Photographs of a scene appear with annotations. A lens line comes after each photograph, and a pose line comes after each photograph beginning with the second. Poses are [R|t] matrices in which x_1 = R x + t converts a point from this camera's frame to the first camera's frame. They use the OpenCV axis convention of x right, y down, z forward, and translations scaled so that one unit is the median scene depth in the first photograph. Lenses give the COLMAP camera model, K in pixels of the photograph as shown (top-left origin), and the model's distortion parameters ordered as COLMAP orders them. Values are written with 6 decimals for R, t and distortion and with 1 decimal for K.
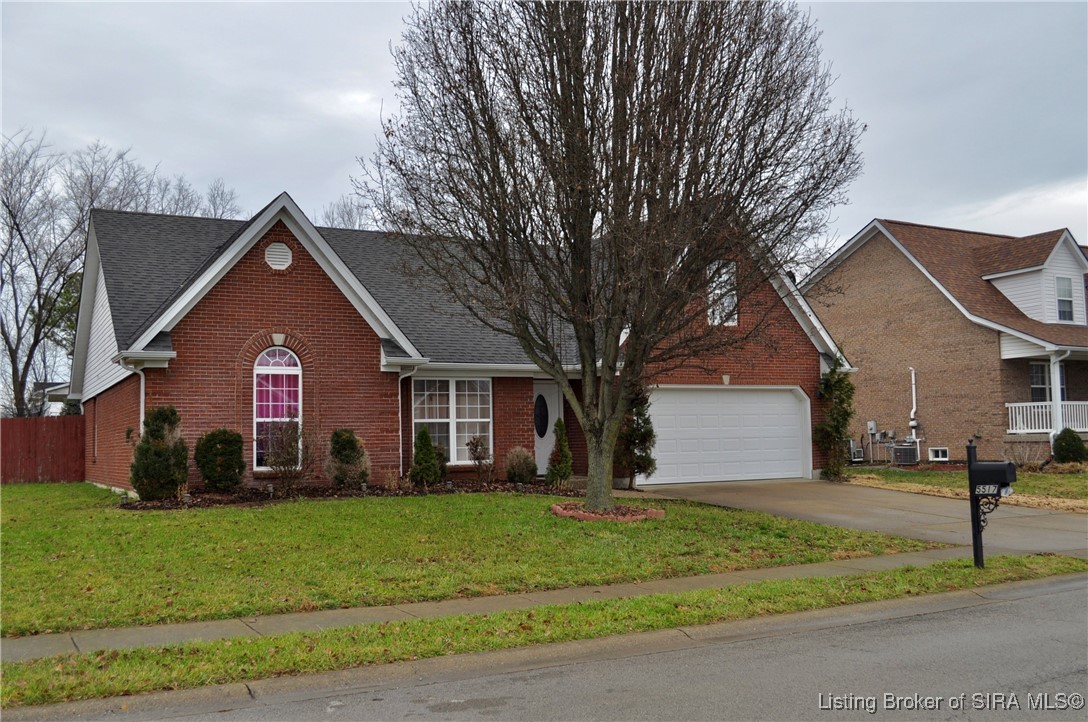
lens RADIAL K [[1055.4, 0, 549.3], [0, 1055.4, 364.5], [0, 0, 1]] dist [-0.057665, -0.007662]
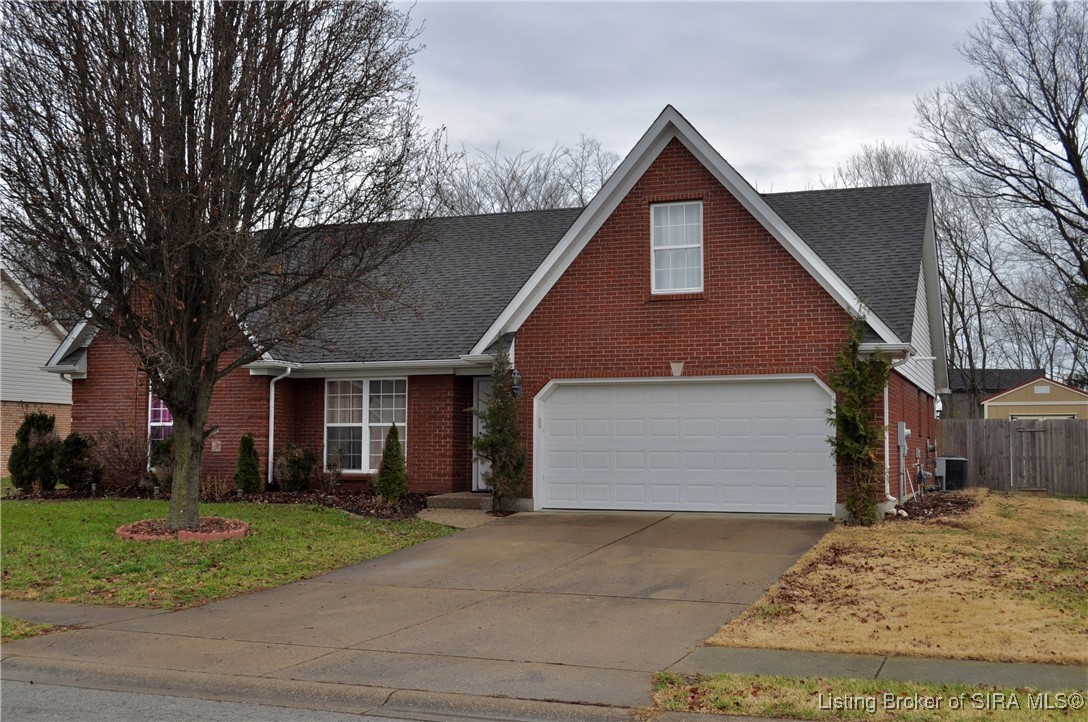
lens RADIAL K [[1189.4, 0, 544.0], [0, 1189.4, 361.0], [0, 0, 1]] dist [-0.026921, -0.019684]
pose [[0.651252, -0.033070, -0.758141, 0.806269], [0.042281, 0.999079, -0.007260, 0.012318], [0.757683, -0.027326, 0.652050, 0.456359]]
